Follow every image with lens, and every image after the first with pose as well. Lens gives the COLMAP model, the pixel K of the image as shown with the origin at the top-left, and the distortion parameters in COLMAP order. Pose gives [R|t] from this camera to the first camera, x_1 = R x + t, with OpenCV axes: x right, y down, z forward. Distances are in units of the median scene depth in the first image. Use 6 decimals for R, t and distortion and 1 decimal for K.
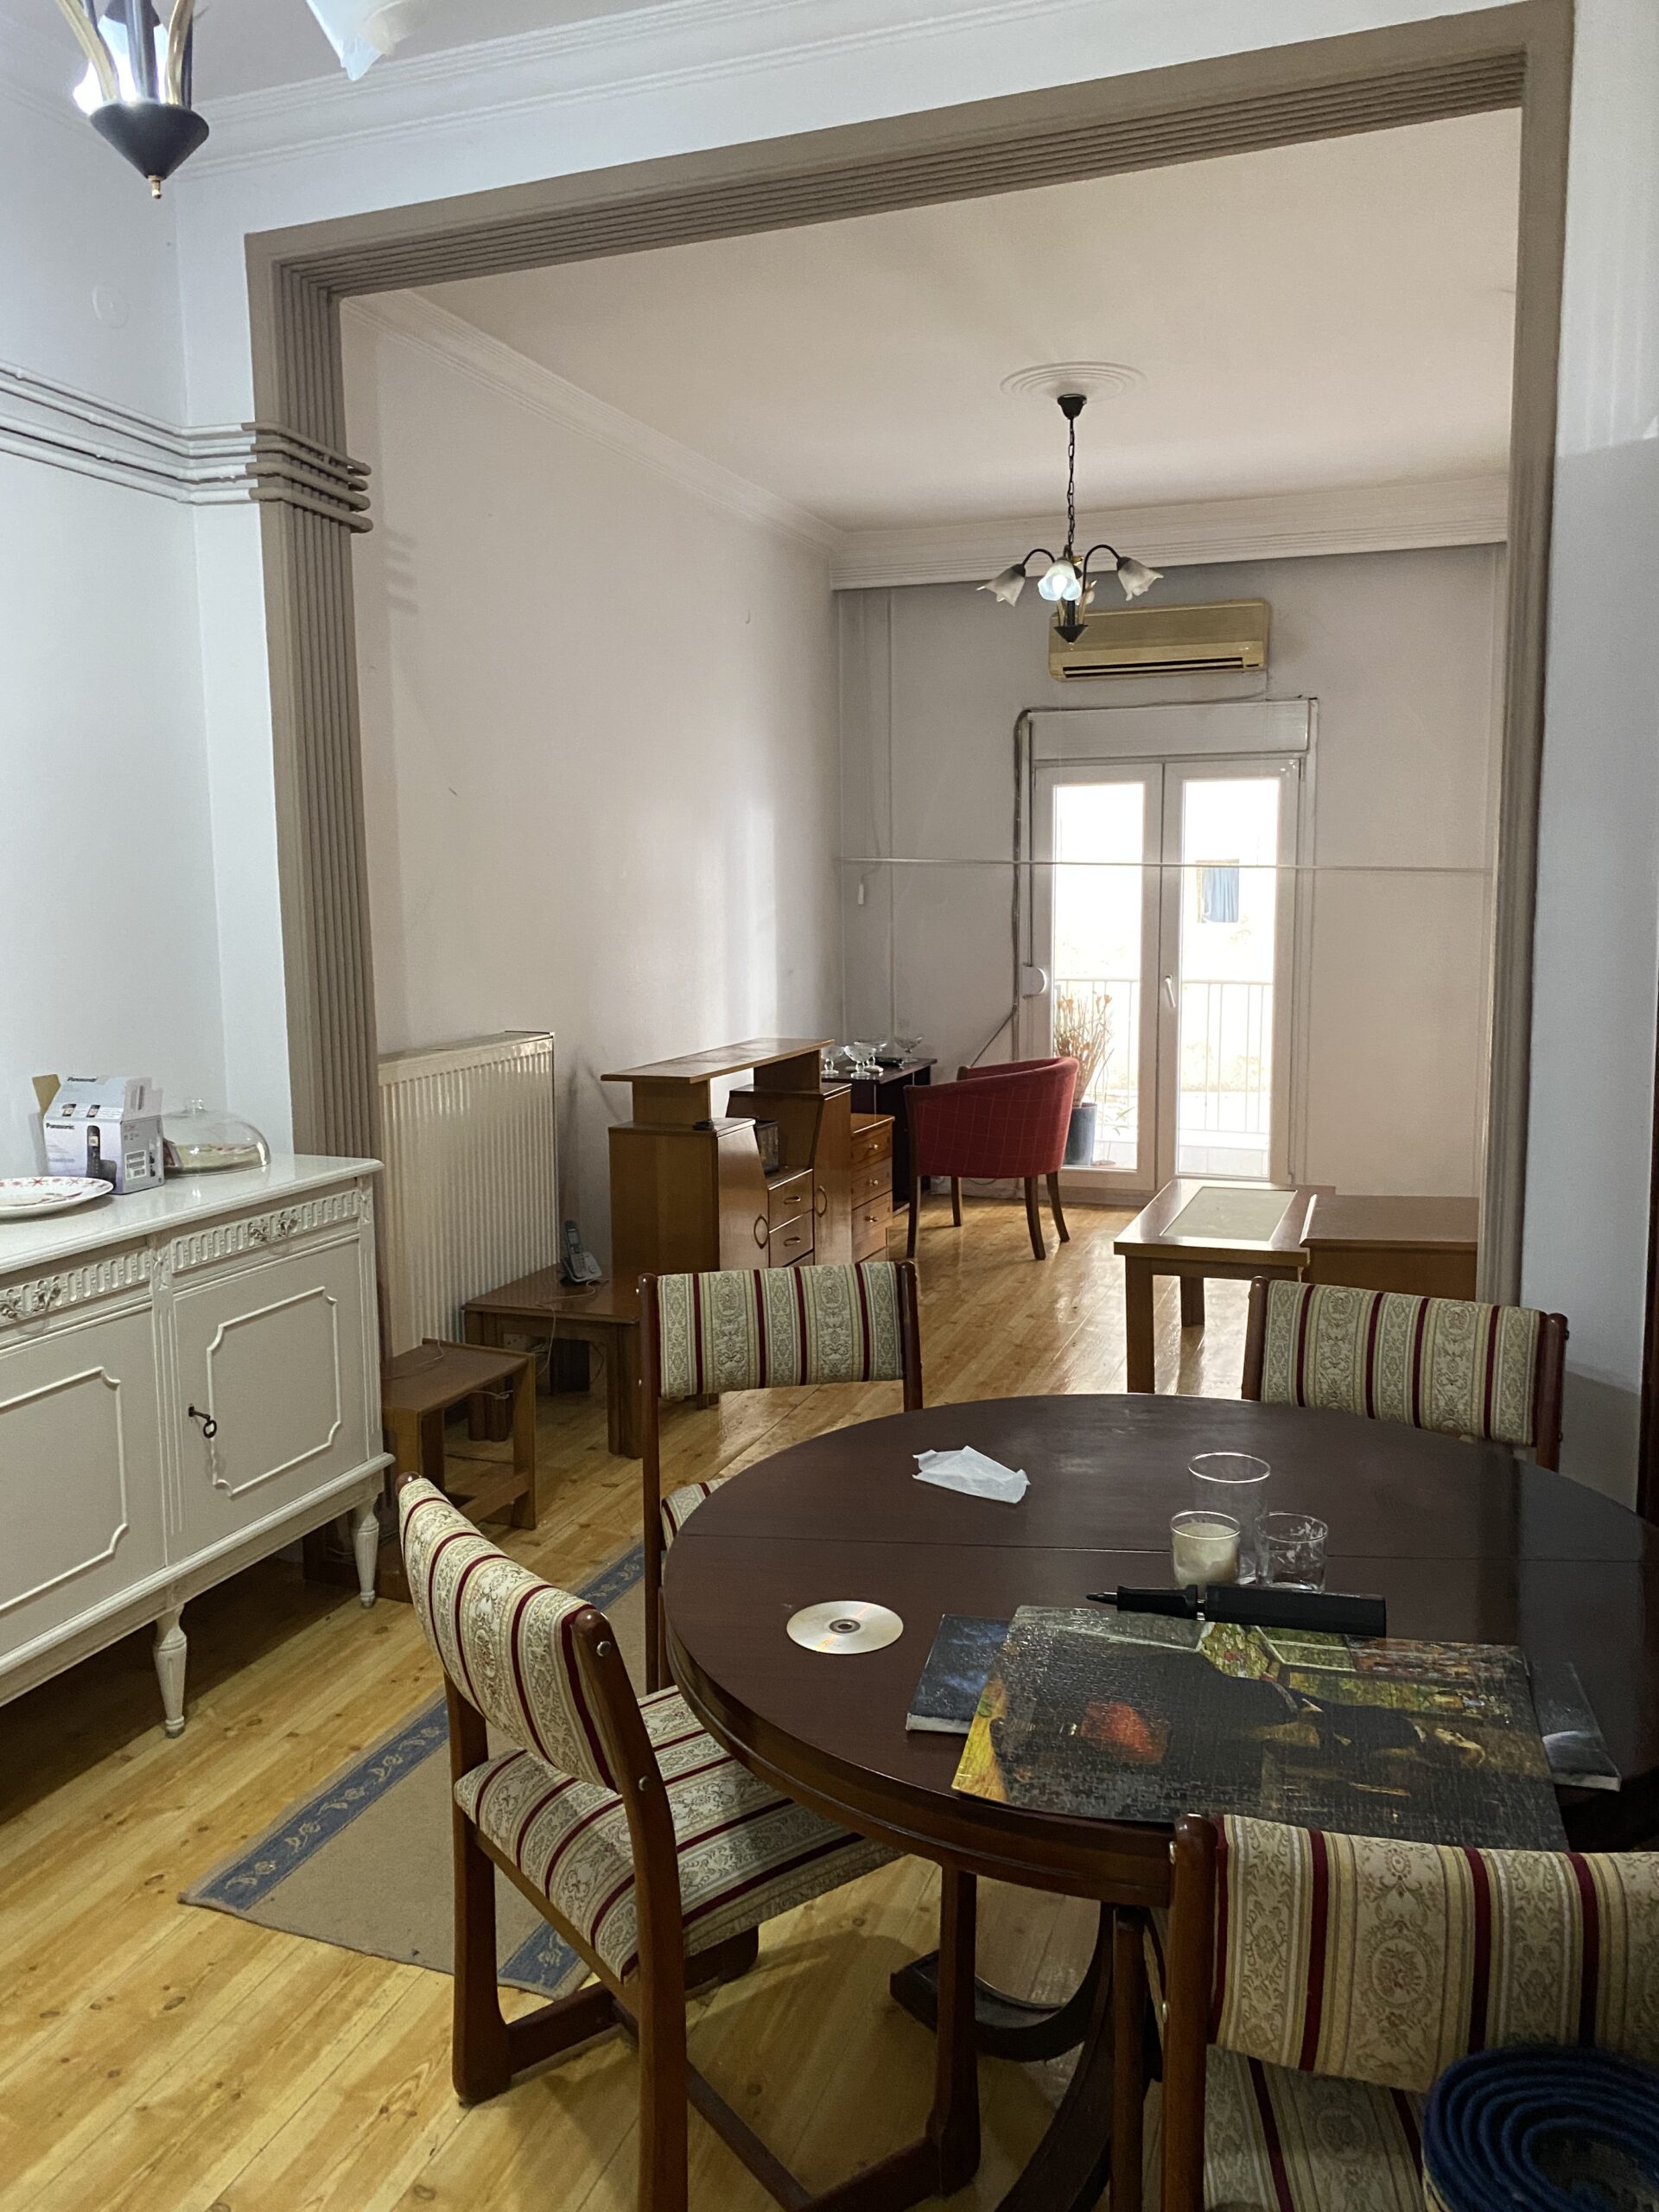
lens RADIAL K [[1658.0, 0, 829.5], [0, 1658.0, 1106.0], [0, 0, 1]] dist [0.022582, -0.002830]
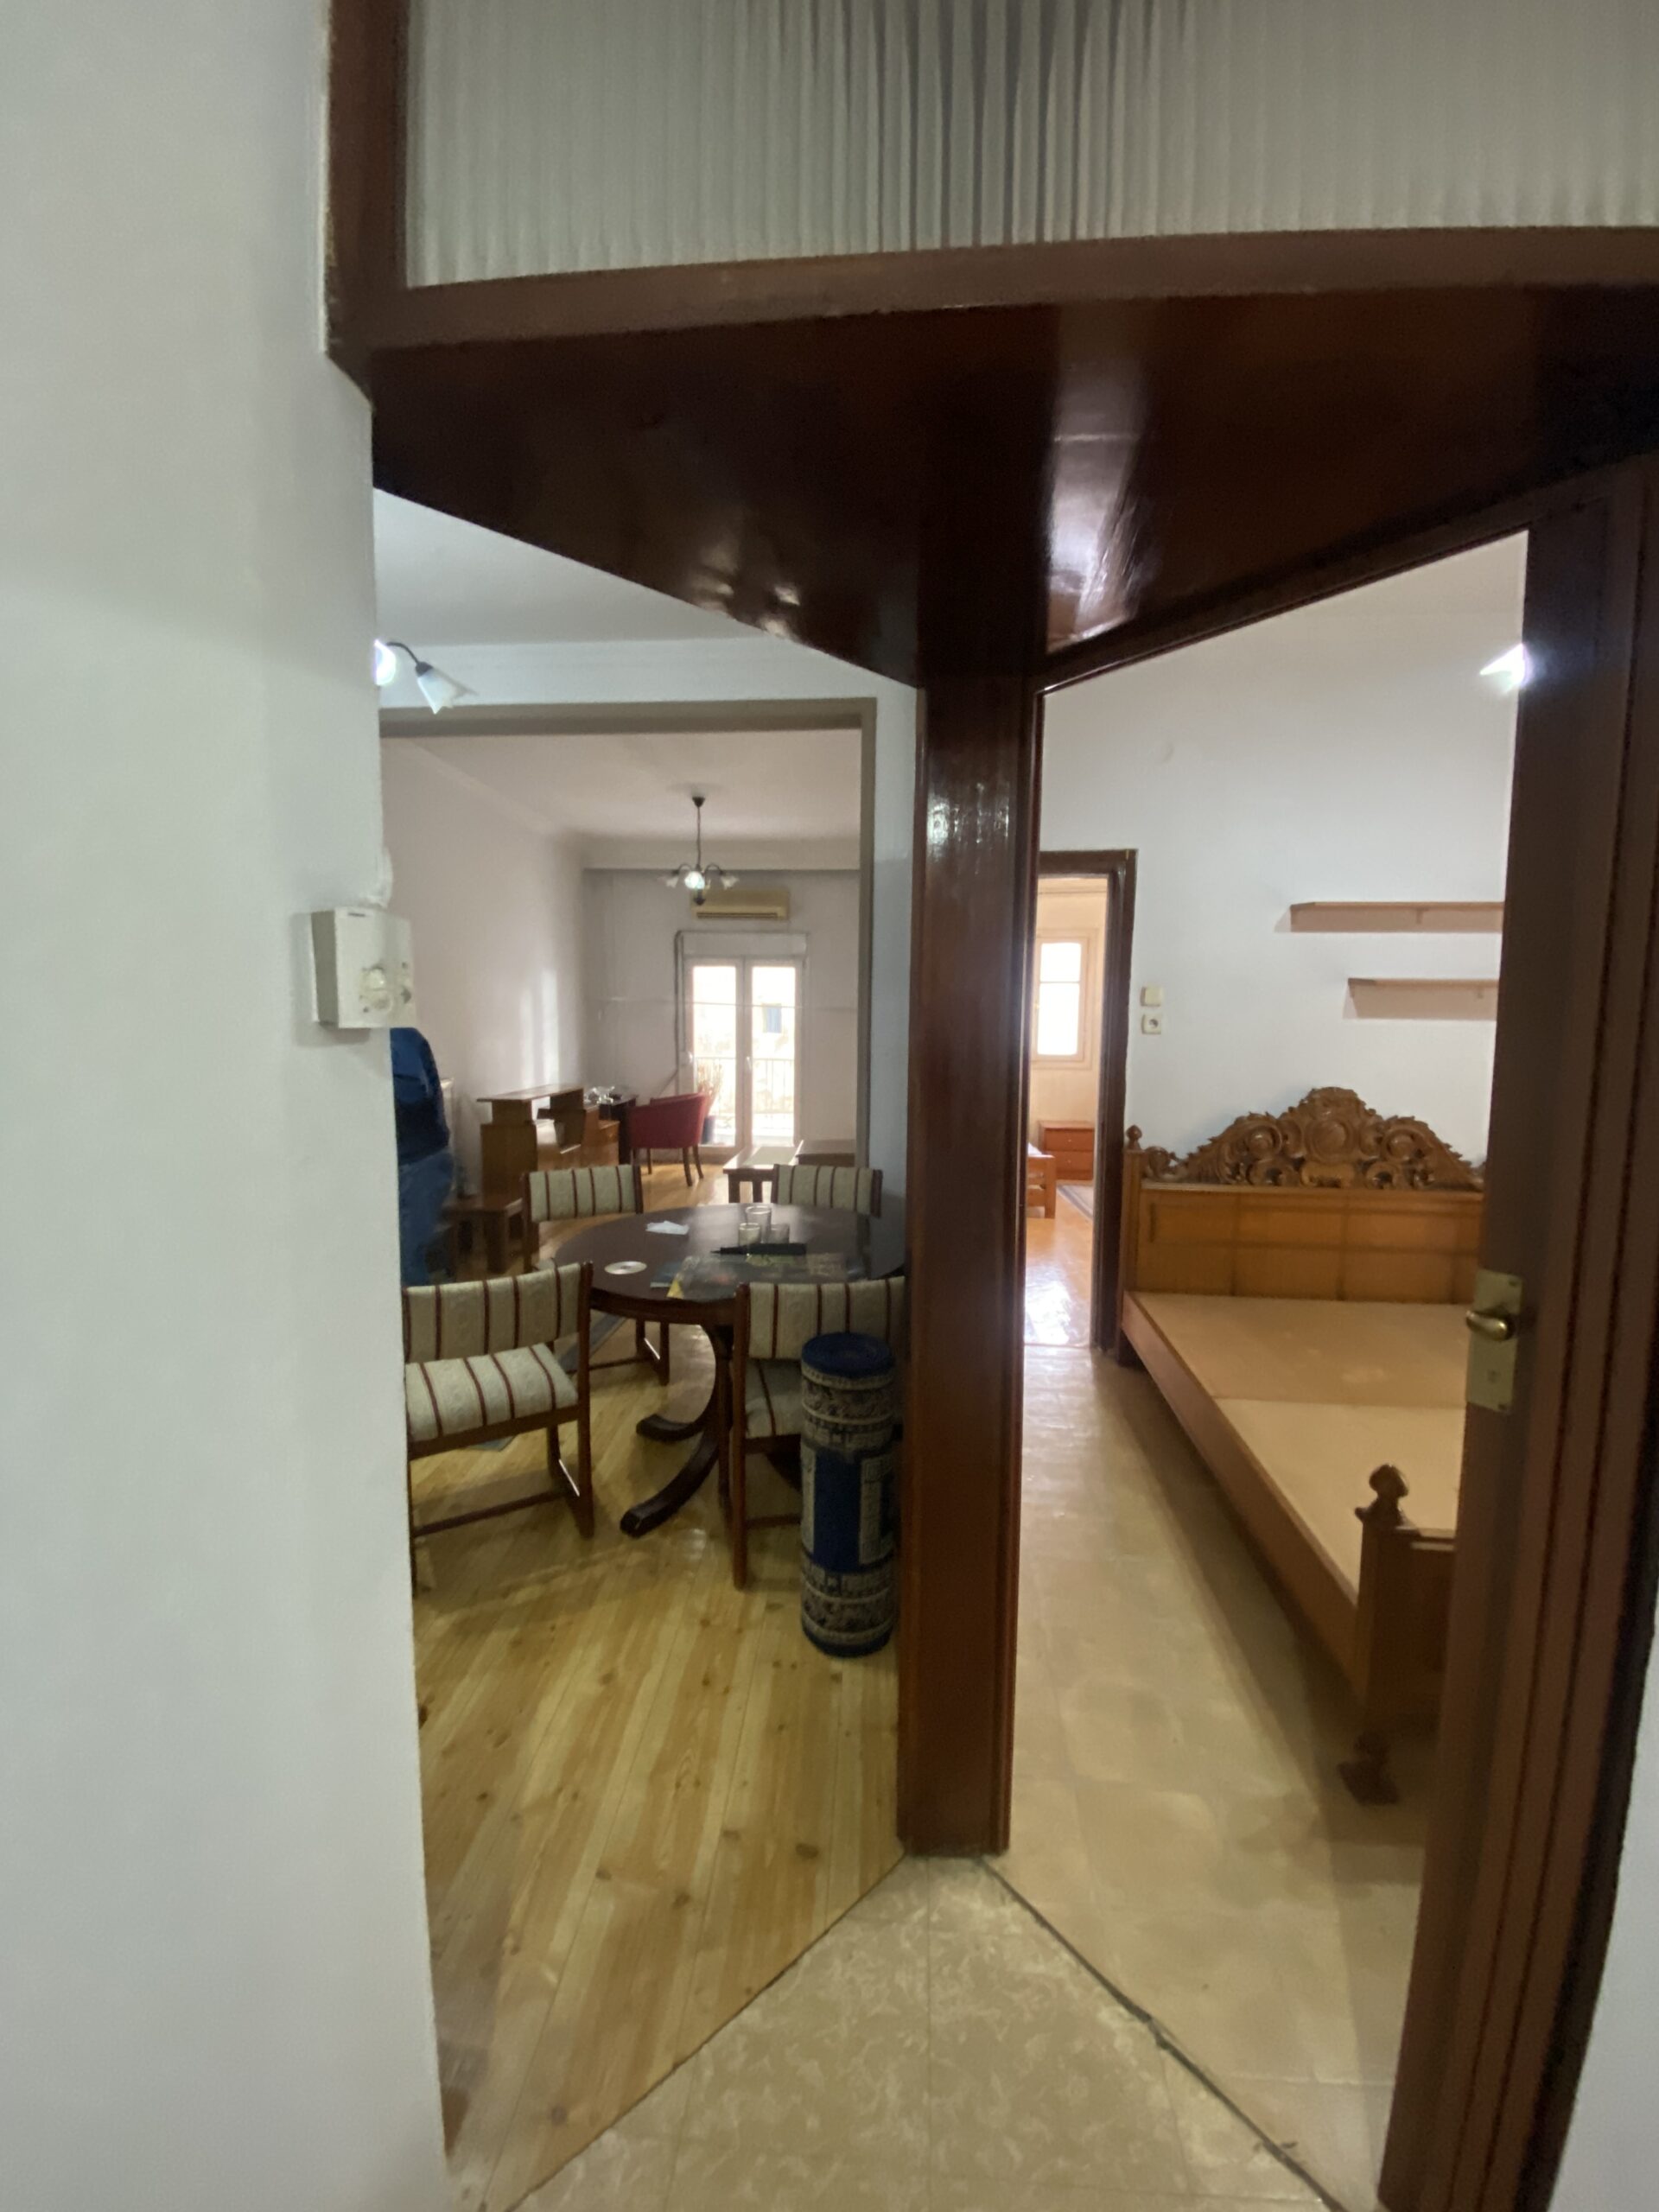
lens RADIAL K [[905.4, 0, 823.2], [0, 905.4, 1109.5], [0, 0, 1]] dist [0.055694, -0.040912]
pose [[0.962298, -0.009543, 0.271828, -0.039920], [0.017003, 0.999540, -0.025100, 0.040111], [-0.271464, 0.028776, 0.962018, -0.278355]]
